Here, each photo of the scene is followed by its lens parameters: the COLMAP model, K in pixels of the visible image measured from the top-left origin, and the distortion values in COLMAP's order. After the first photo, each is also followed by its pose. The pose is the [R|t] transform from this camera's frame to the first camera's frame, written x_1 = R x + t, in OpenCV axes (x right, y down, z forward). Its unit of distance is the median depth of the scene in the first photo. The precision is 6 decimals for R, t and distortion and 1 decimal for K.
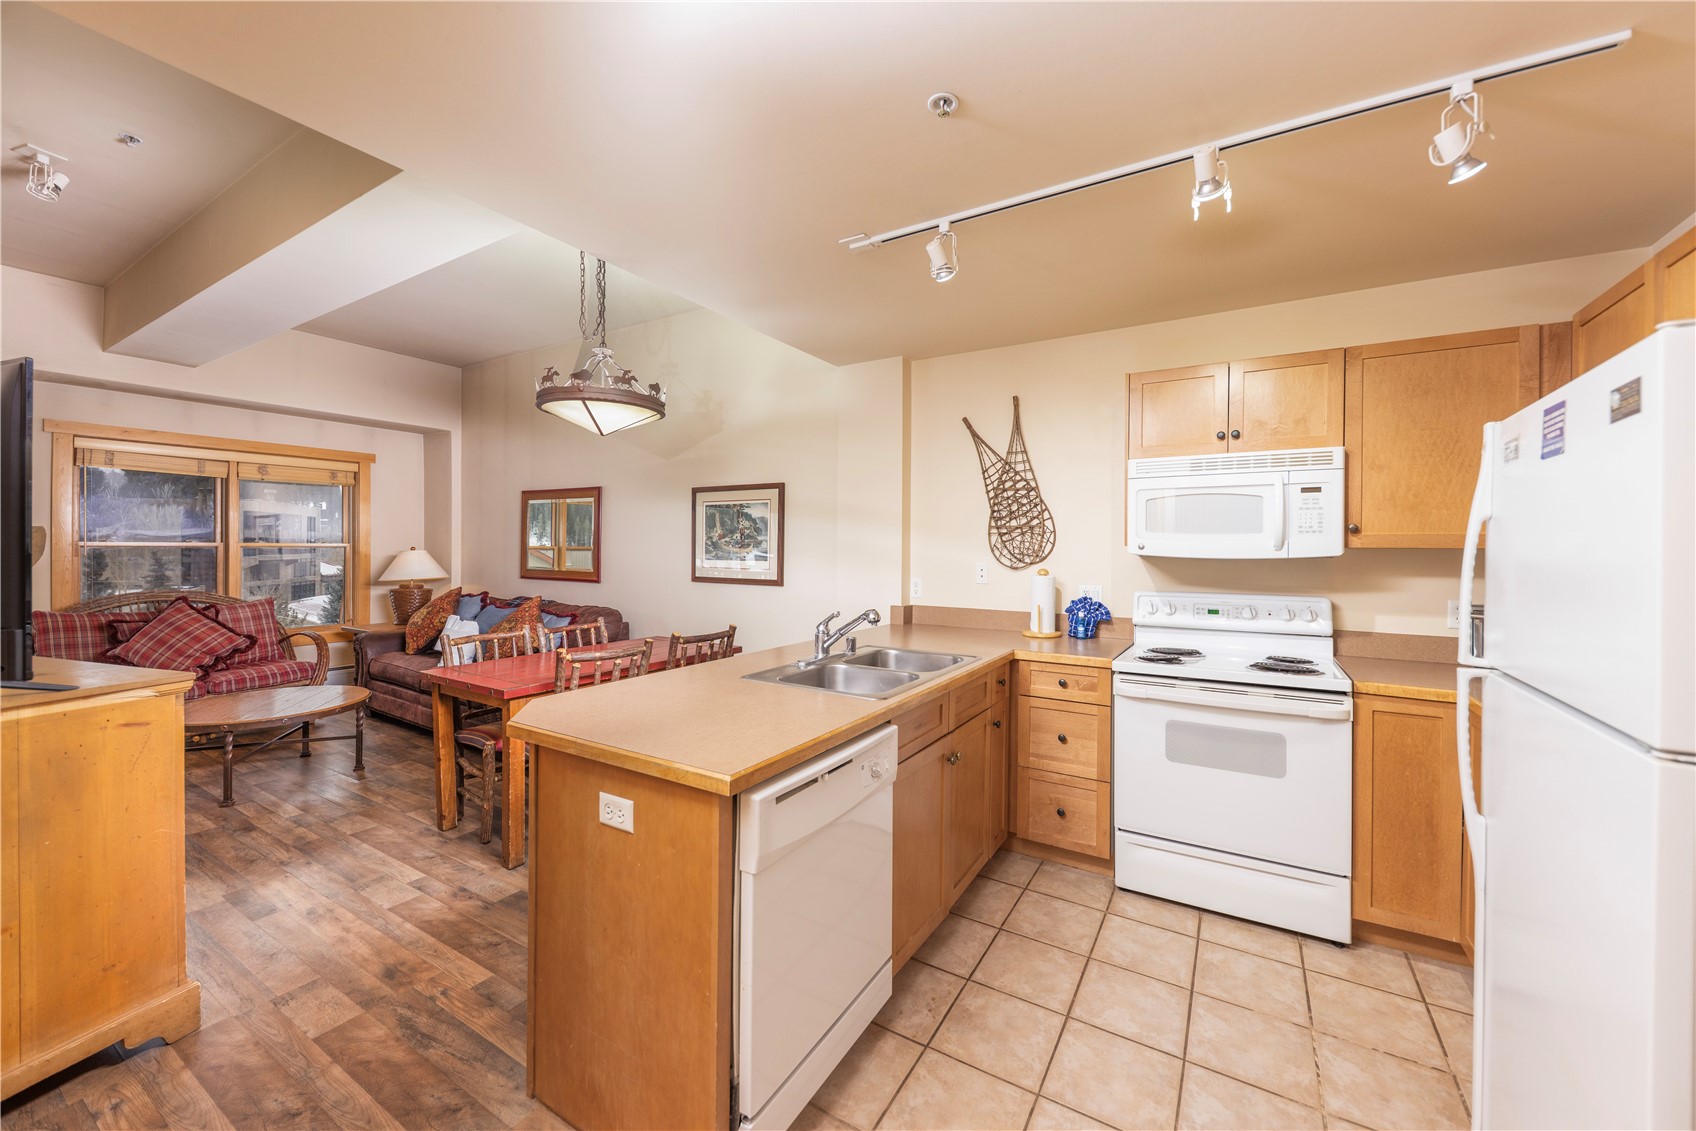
lens RADIAL K [[627.9, 0, 884.8], [0, 627.9, 548.3], [0, 0, 1]] dist [0.000176, -0.004755]
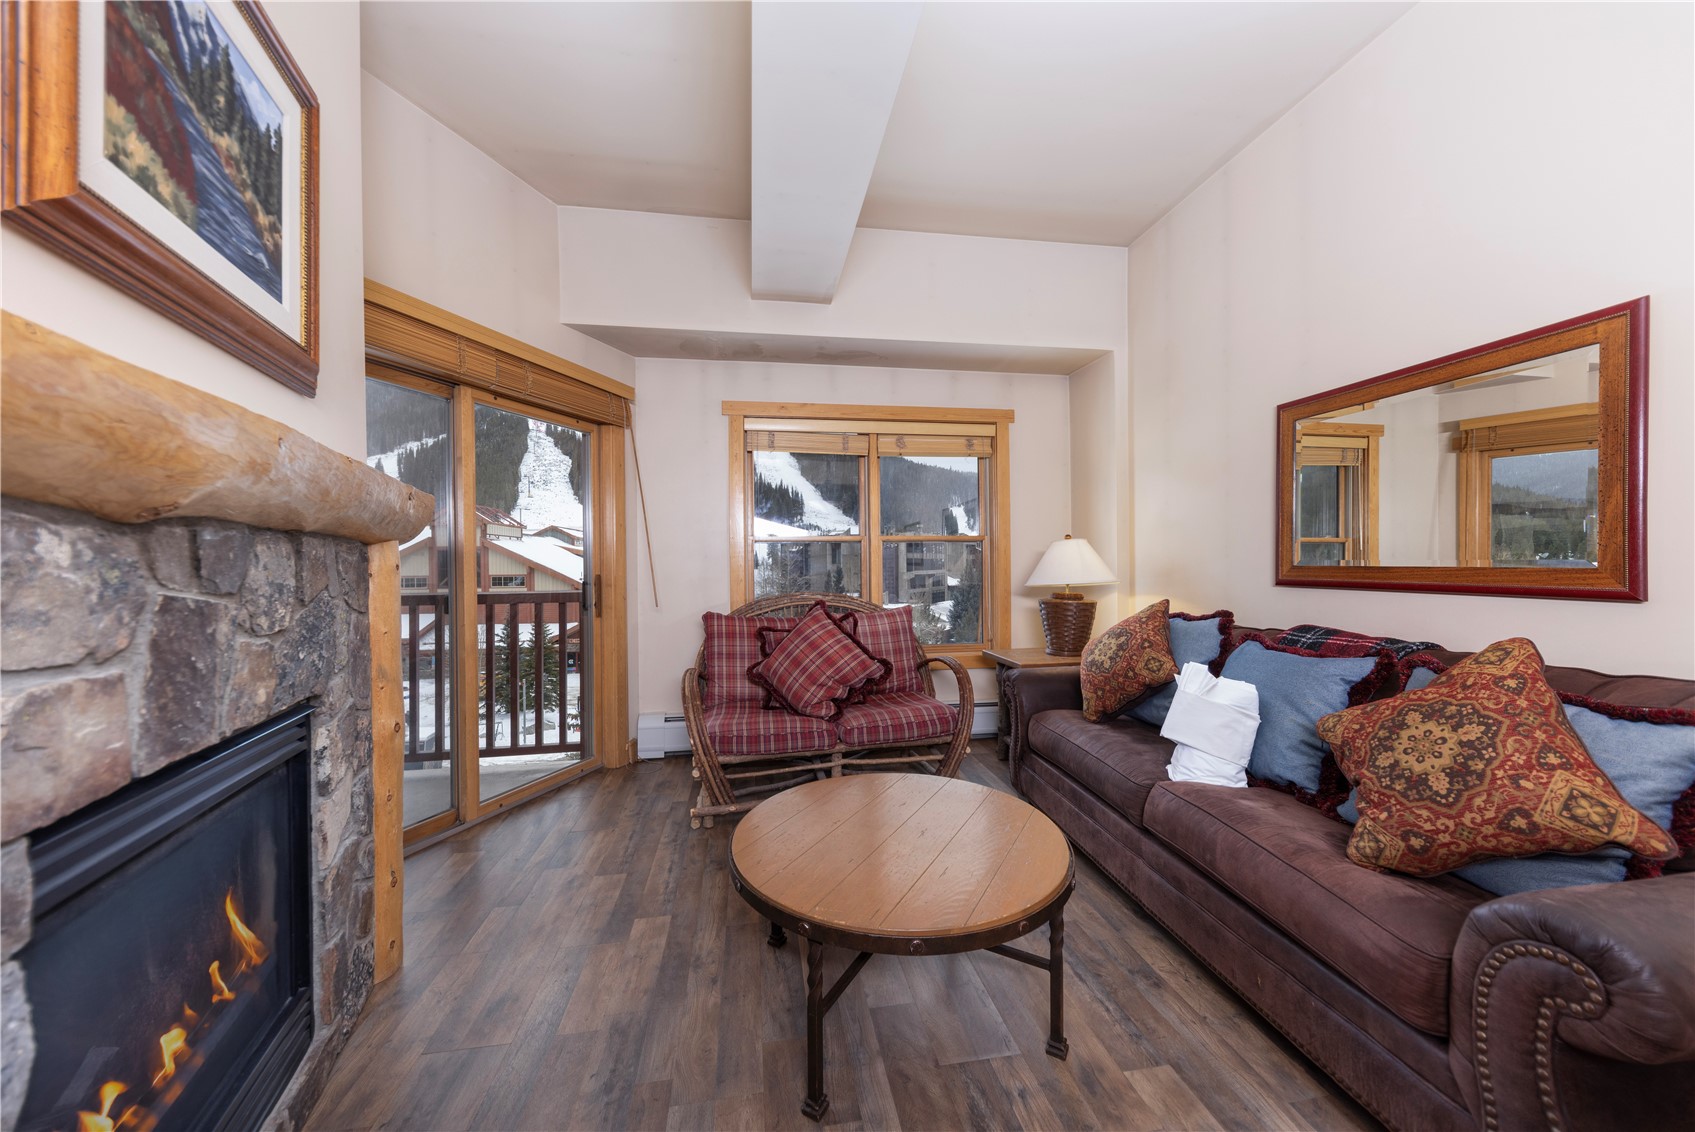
lens RADIAL K [[600.1, 0, 847.5], [0, 600.1, 566.0], [0, 0, 1]] dist [-0.000089, -0.000045]
pose [[0.623025, -0.010037, -0.782138, -0.521500], [0.012170, 0.999921, -0.003137, 0.036866], [0.782107, -0.007564, 0.623098, 0.554939]]
